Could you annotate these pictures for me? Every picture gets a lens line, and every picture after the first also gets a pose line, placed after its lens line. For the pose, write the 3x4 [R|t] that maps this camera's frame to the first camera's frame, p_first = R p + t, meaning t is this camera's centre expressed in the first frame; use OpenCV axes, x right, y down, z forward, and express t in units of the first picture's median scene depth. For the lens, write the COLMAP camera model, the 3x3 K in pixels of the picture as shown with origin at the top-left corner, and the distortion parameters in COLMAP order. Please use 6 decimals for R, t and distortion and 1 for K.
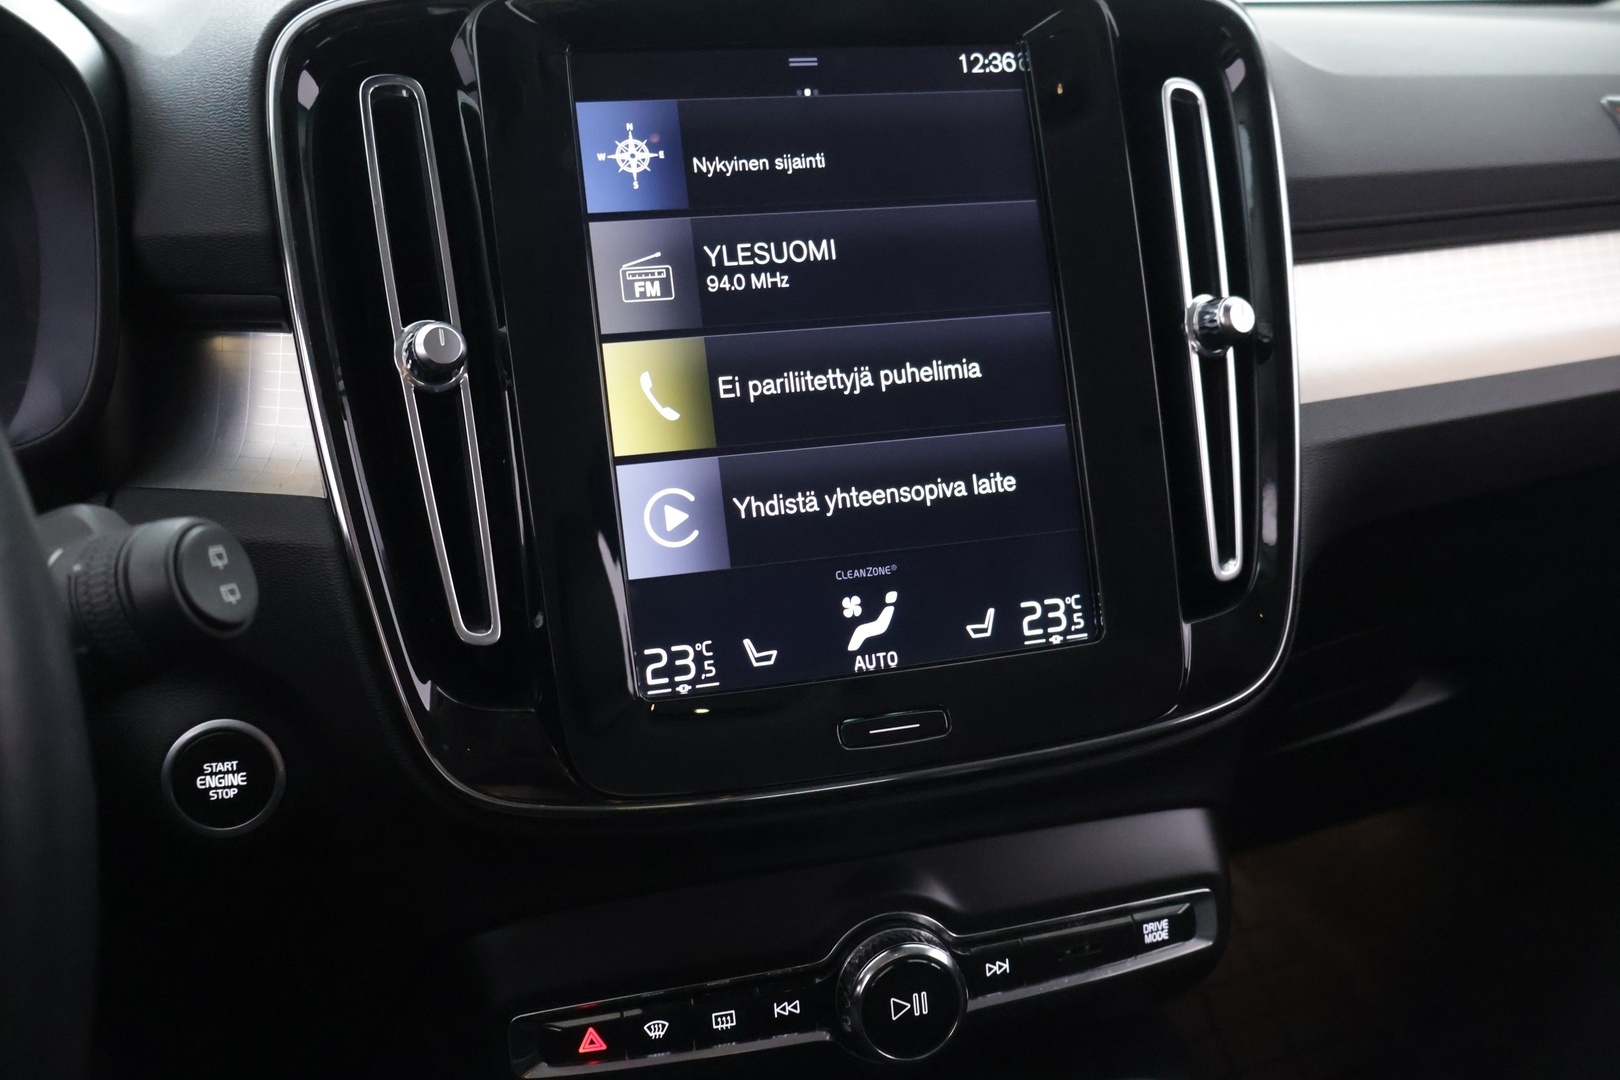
lens RADIAL K [[1464.4, 0, 810.0], [0, 1464.4, 540.0], [0, 0, 1]] dist [-0.004823, 0.005013]
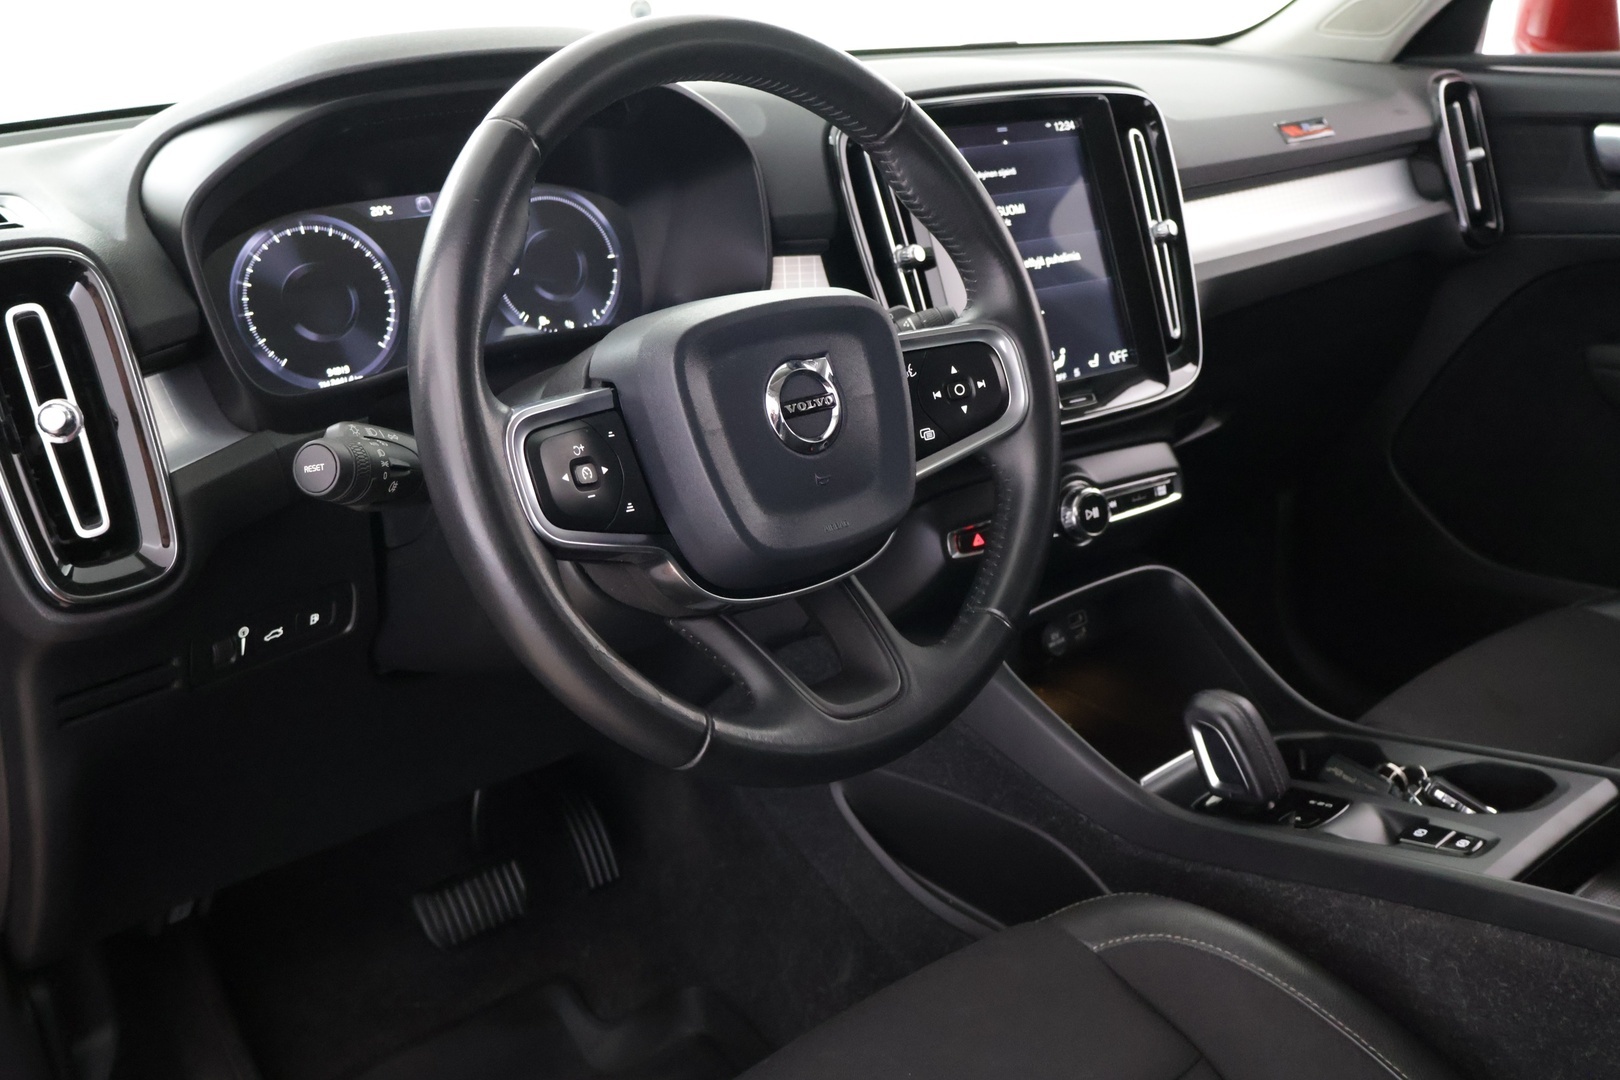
lens RADIAL K [[1719.7, 0, 810.0], [0, 1719.7, 540.0], [0, 0, 1]] dist [-0.004687, 0.000529]
pose [[0.942858, -0.106767, 0.315627, -1.229093], [0.105741, 0.994184, 0.020427, 0.239846], [-0.315973, 0.014115, 0.948663, -1.508338]]
